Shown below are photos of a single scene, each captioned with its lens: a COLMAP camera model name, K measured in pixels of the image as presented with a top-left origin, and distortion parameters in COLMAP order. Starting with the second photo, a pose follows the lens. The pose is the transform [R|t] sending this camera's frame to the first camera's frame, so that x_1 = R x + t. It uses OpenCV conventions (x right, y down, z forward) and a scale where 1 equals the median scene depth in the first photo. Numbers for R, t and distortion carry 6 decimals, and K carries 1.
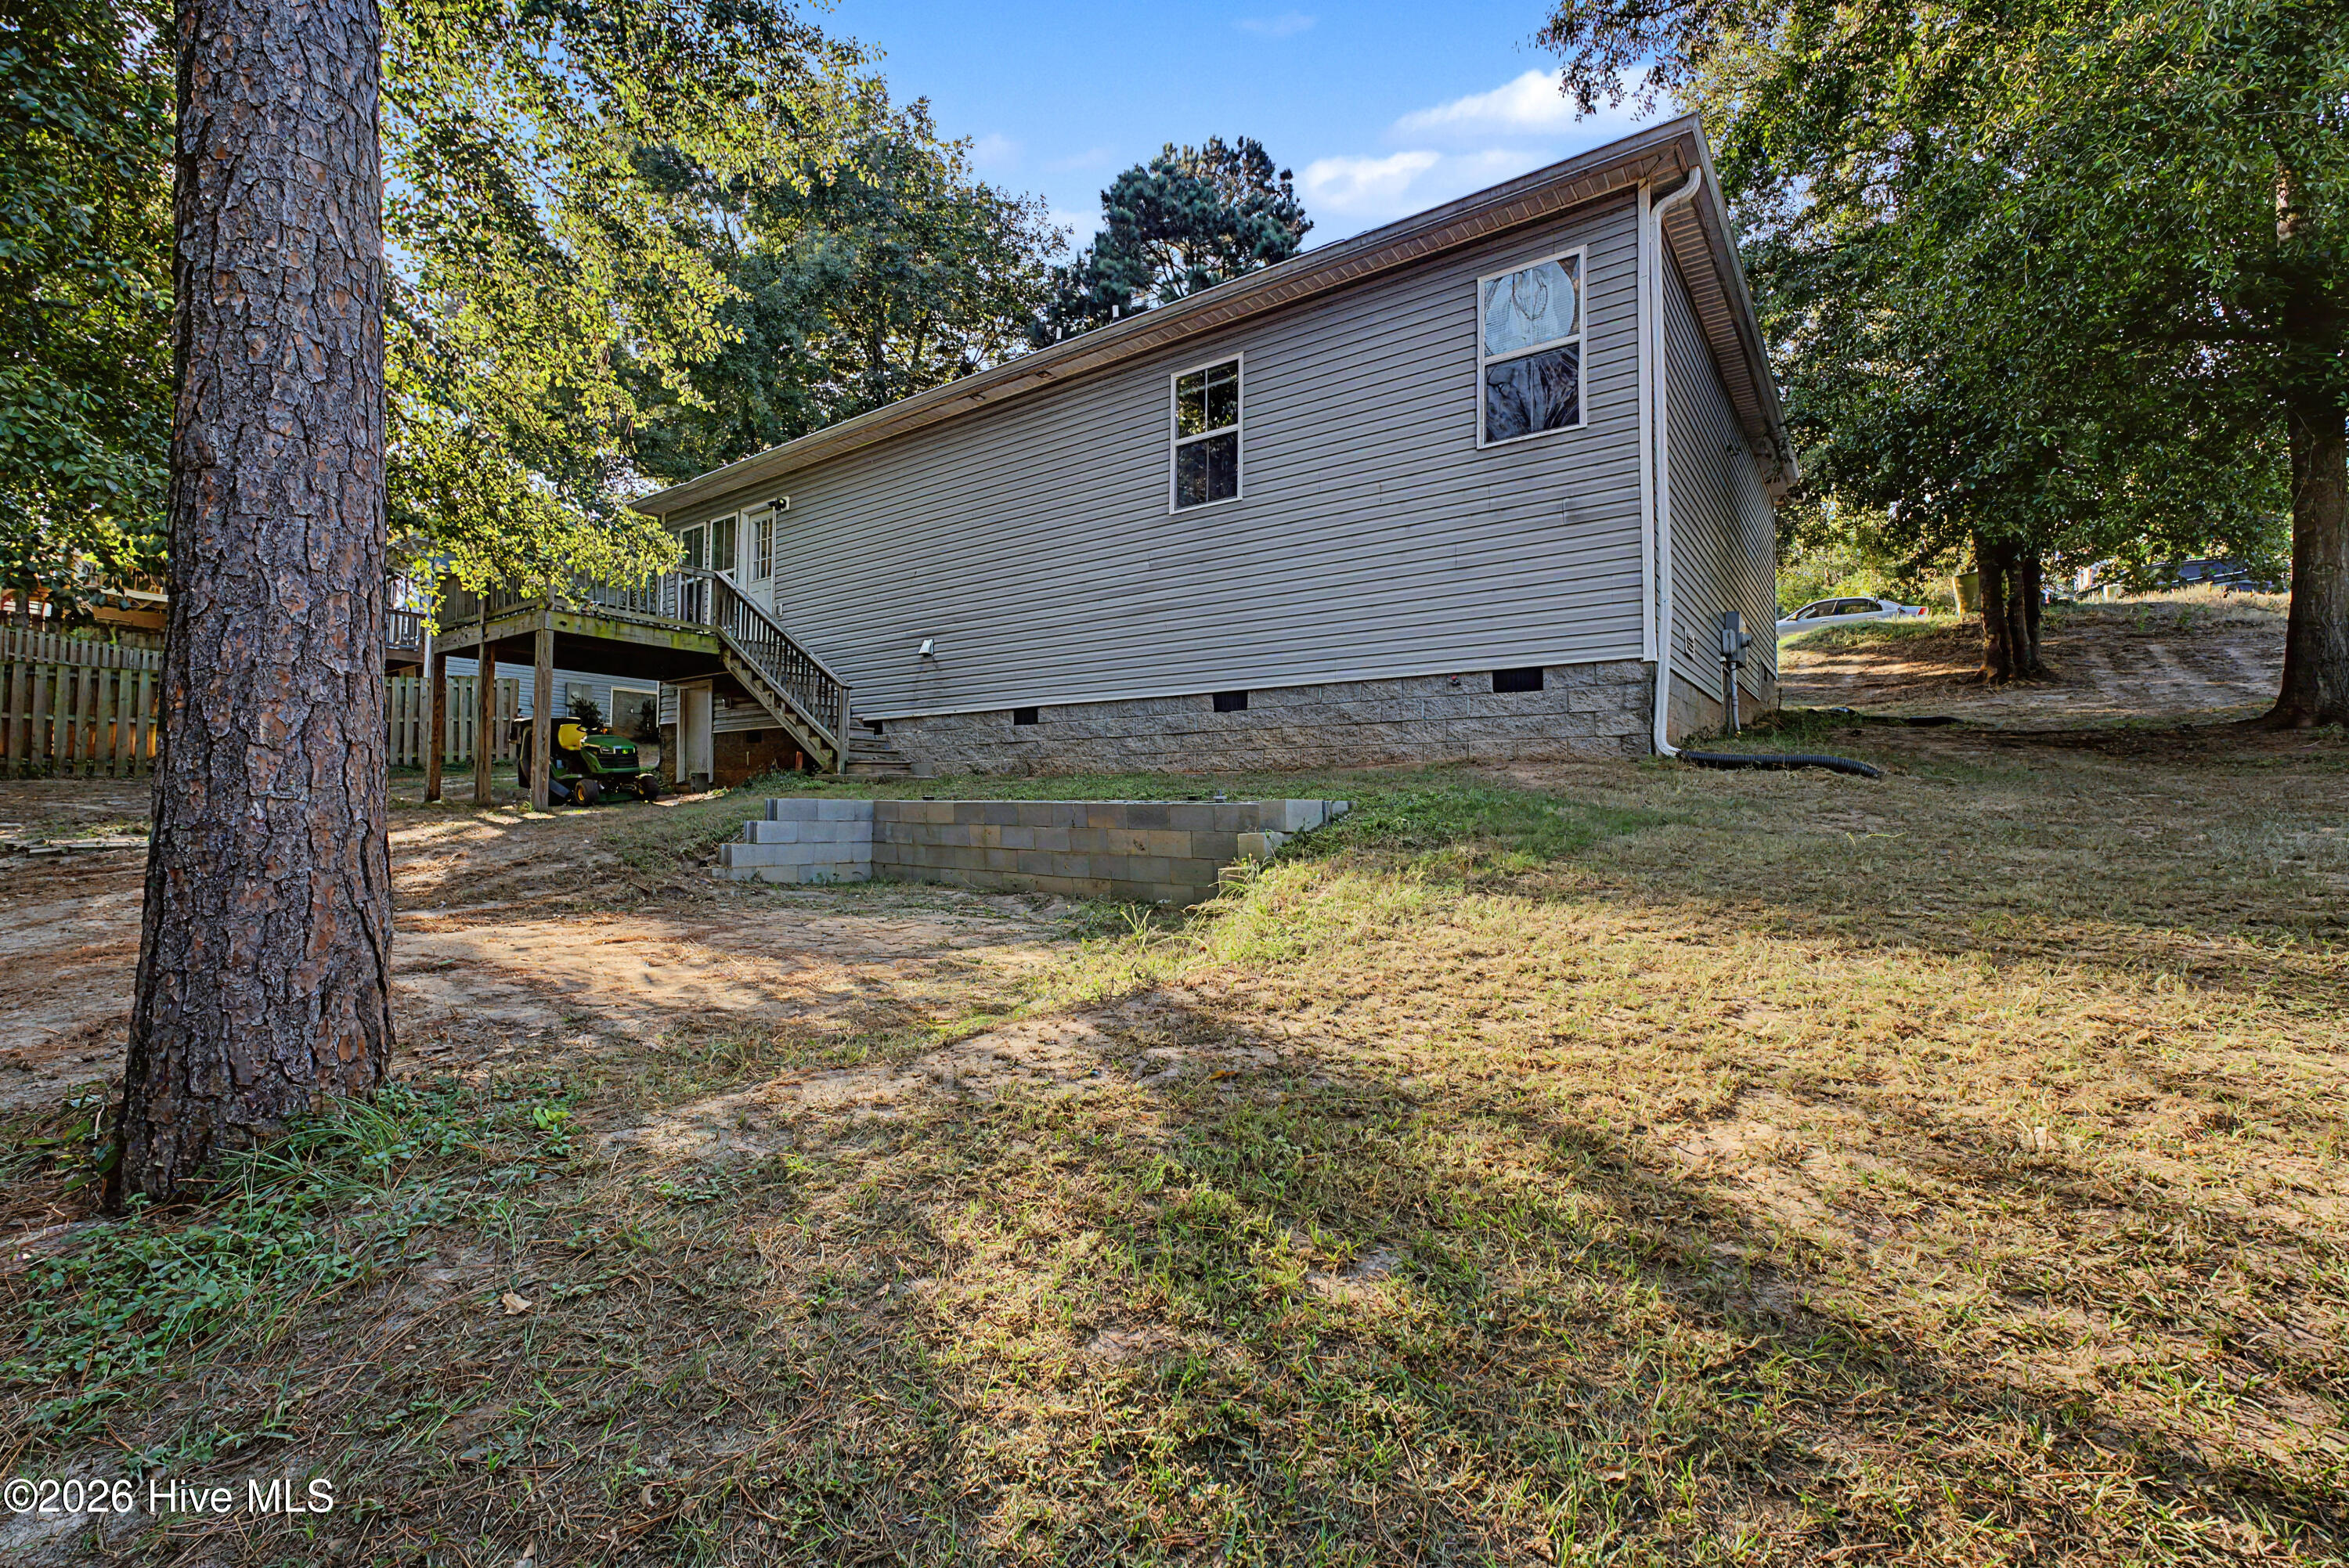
lens RADIAL K [[996.8, 0, 1177.2], [0, 996.8, 789.2], [0, 0, 1]] dist [-0.002220, 0.000163]
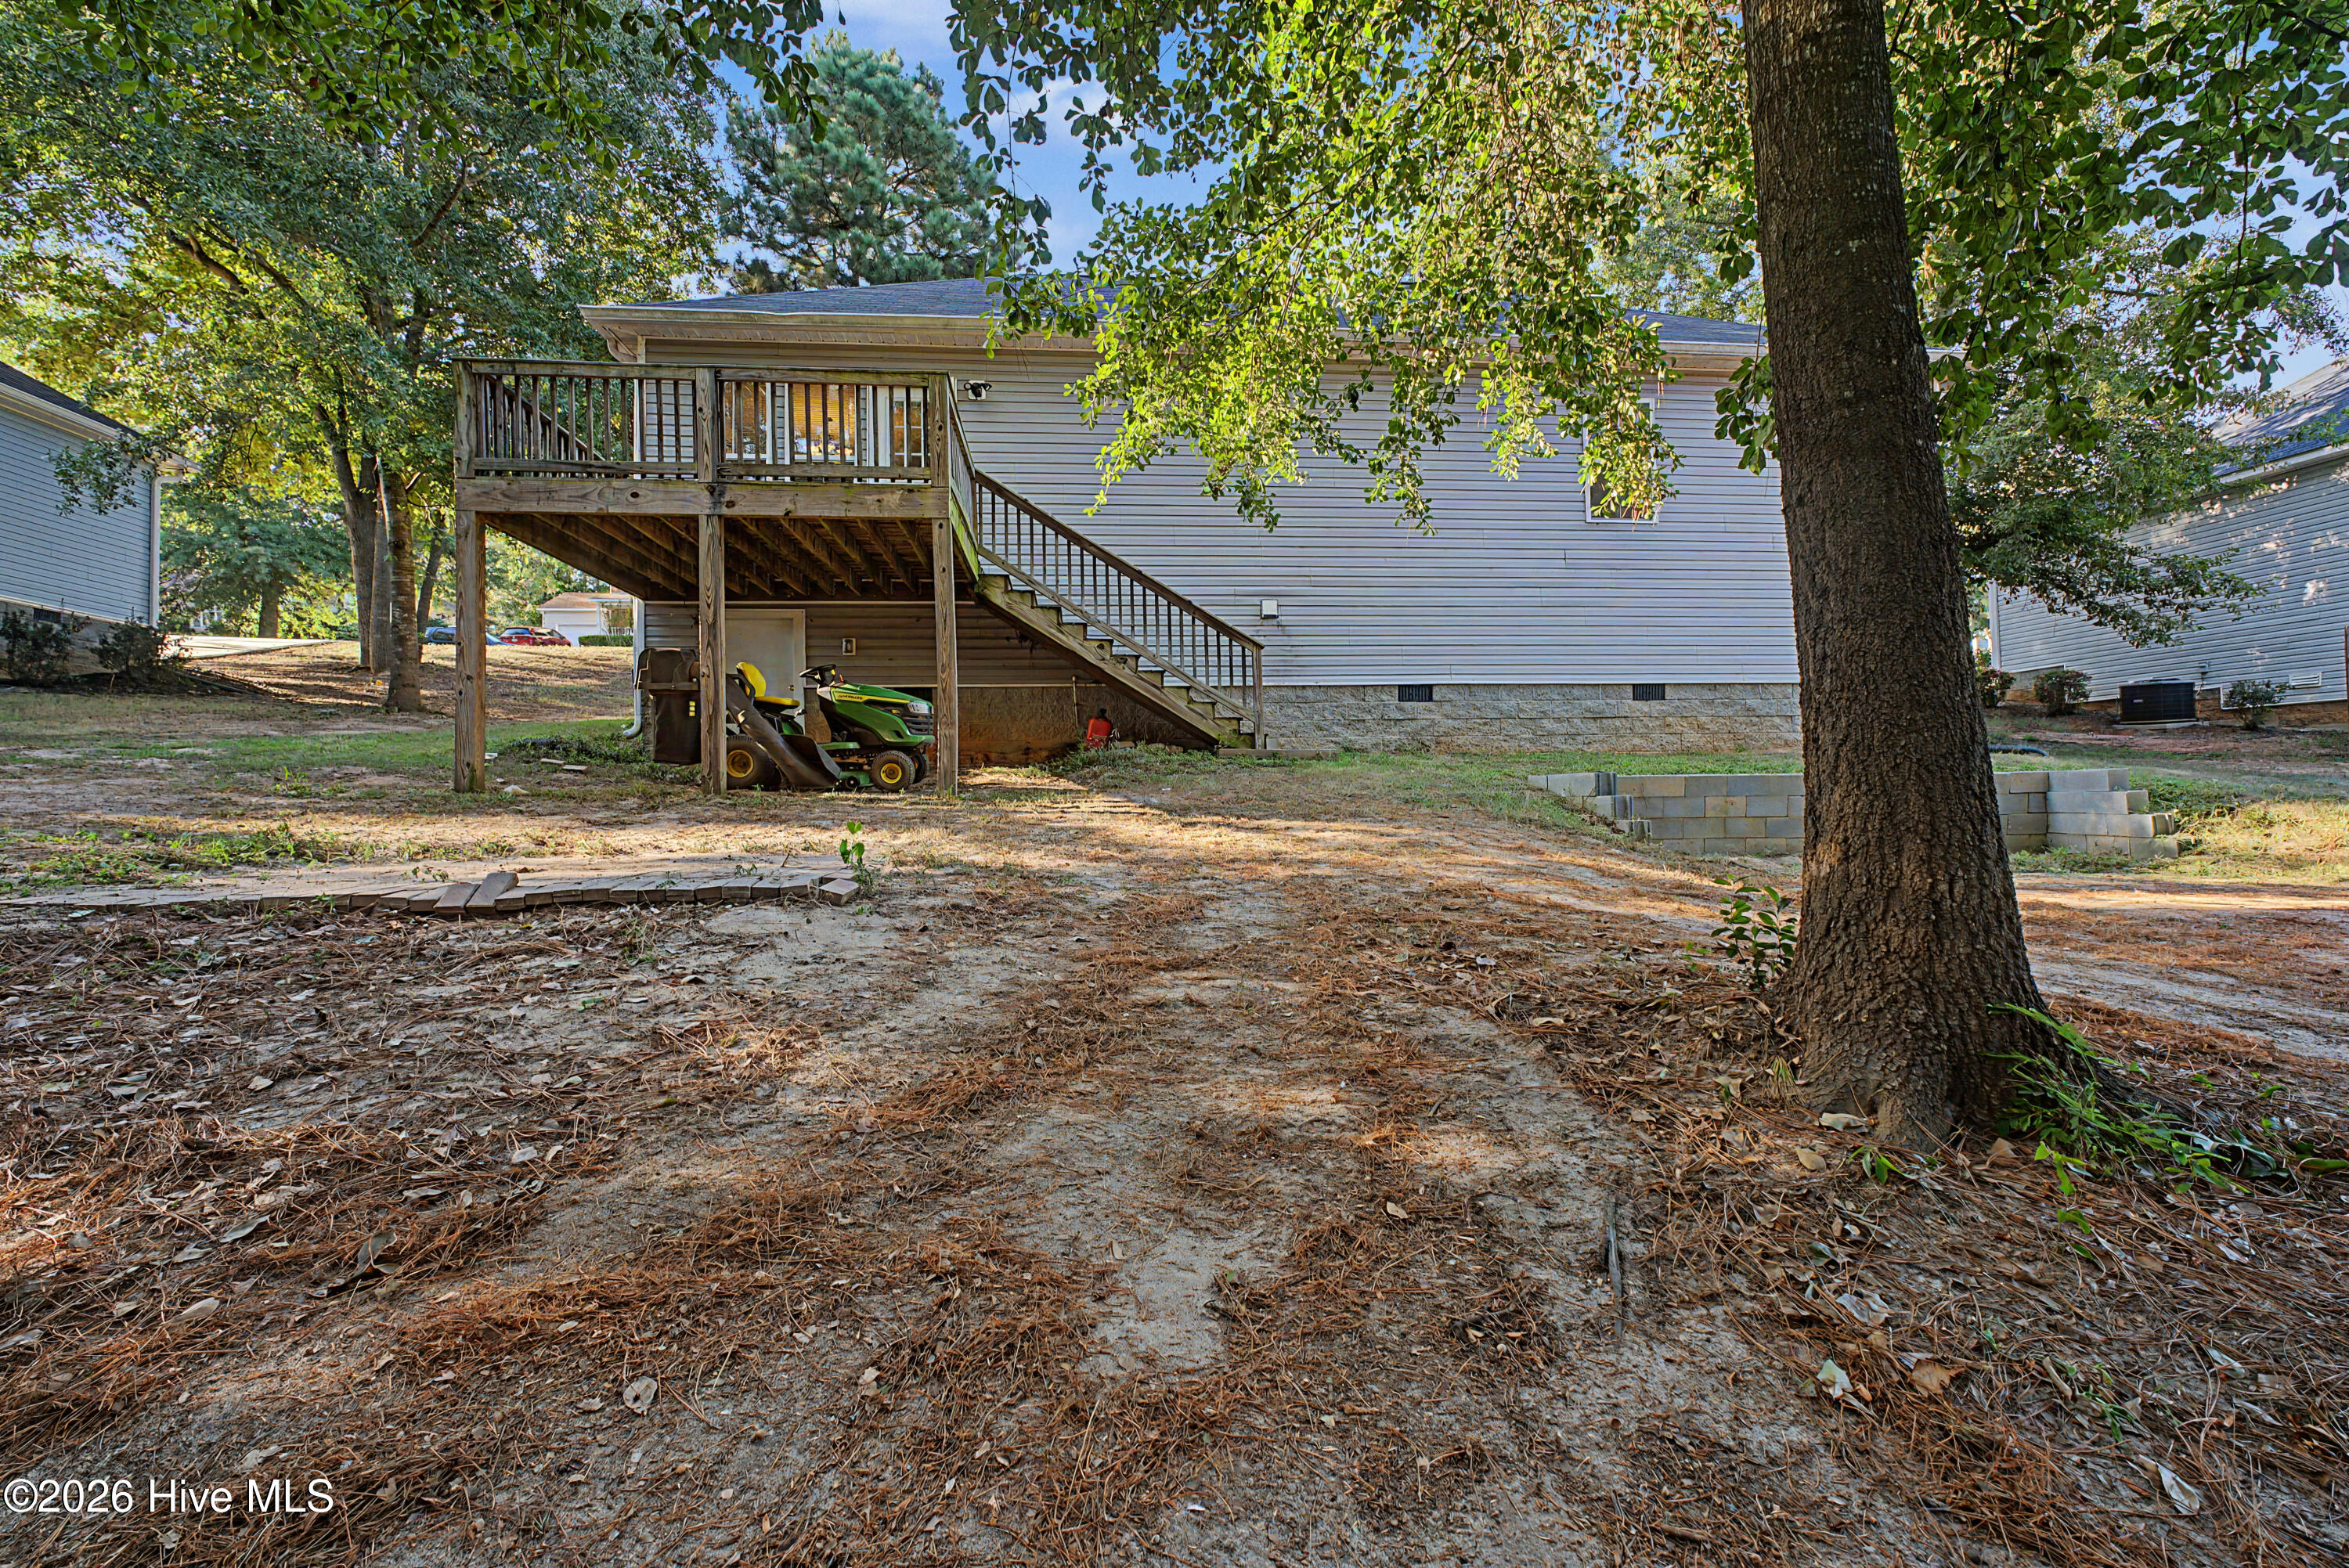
lens RADIAL K [[996.8, 0, 1177.2], [0, 996.8, 789.2], [0, 0, 1]] dist [-0.002220, 0.000163]
pose [[0.749160, 0.001000, 0.662388, -1.082237], [0.005384, 0.999957, -0.007600, 0.030335], [-0.662367, 0.009260, 0.749122, 0.467257]]
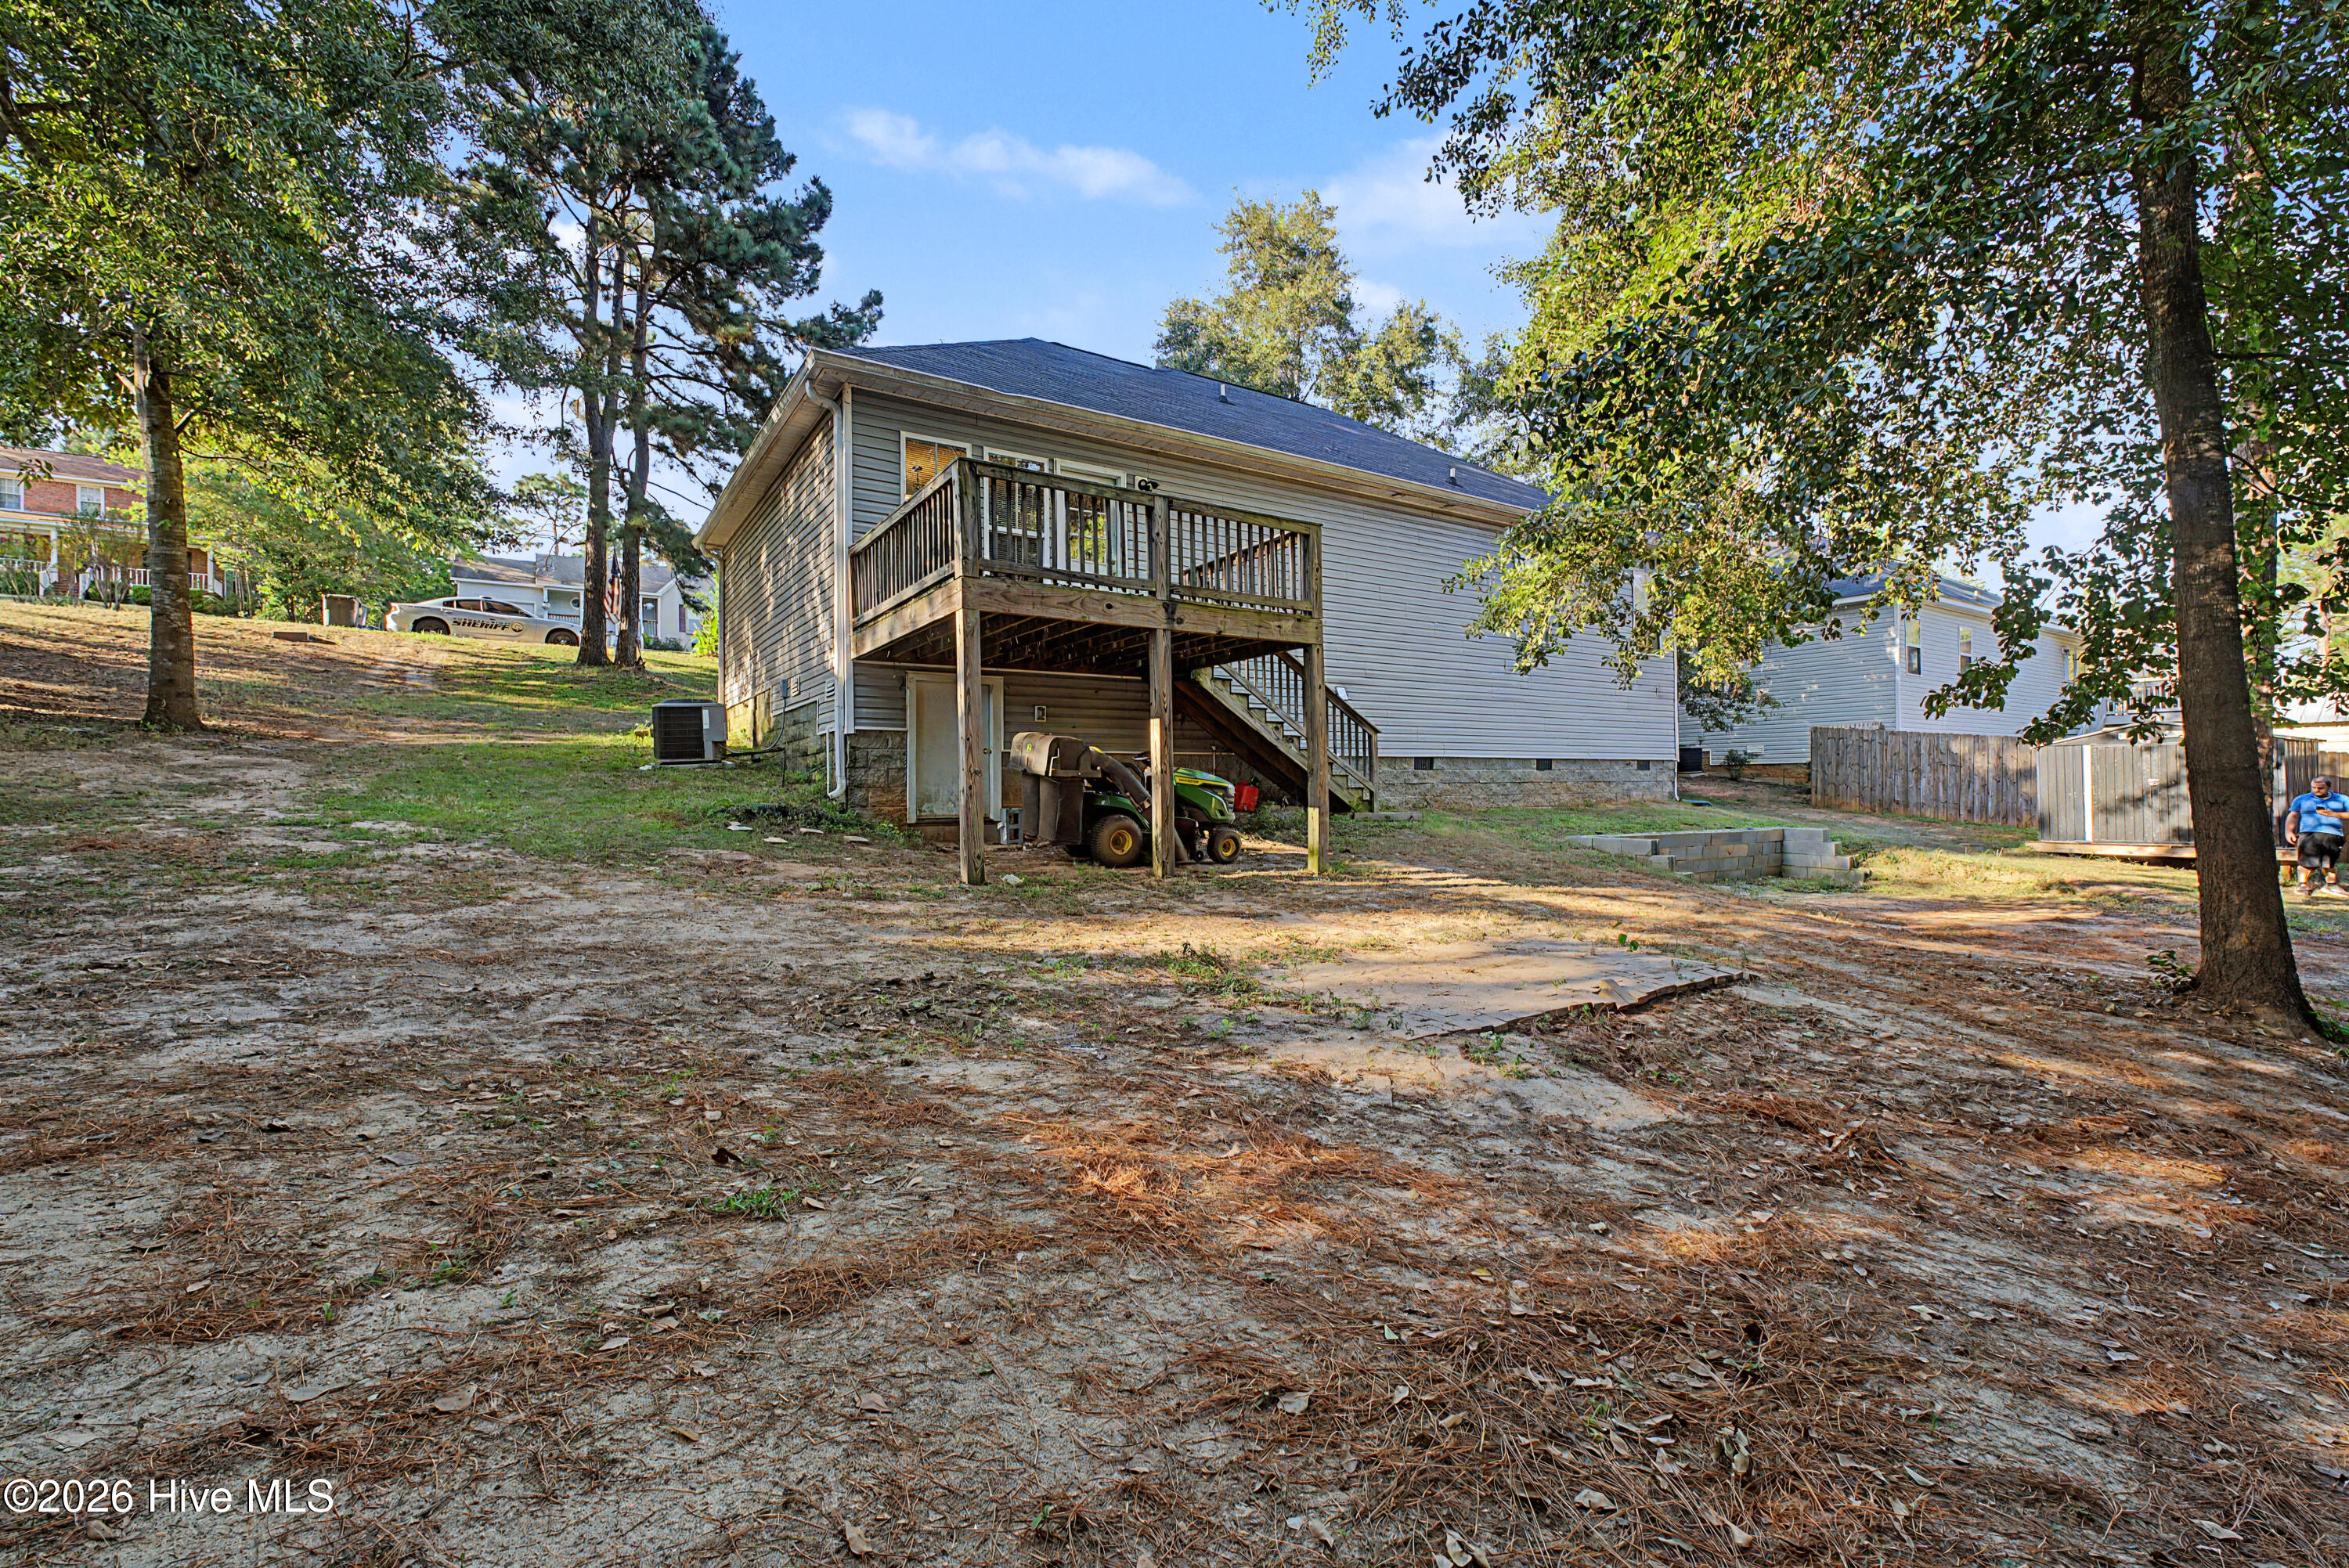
lens RADIAL K [[996.8, 0, 1177.2], [0, 996.8, 789.2], [0, 0, 1]] dist [-0.002220, 0.000163]
pose [[0.356982, -0.001703, 0.934110, -1.612854], [-0.002677, 0.999992, 0.002846, -0.047743], [-0.934107, -0.003517, 0.356975, 0.930371]]
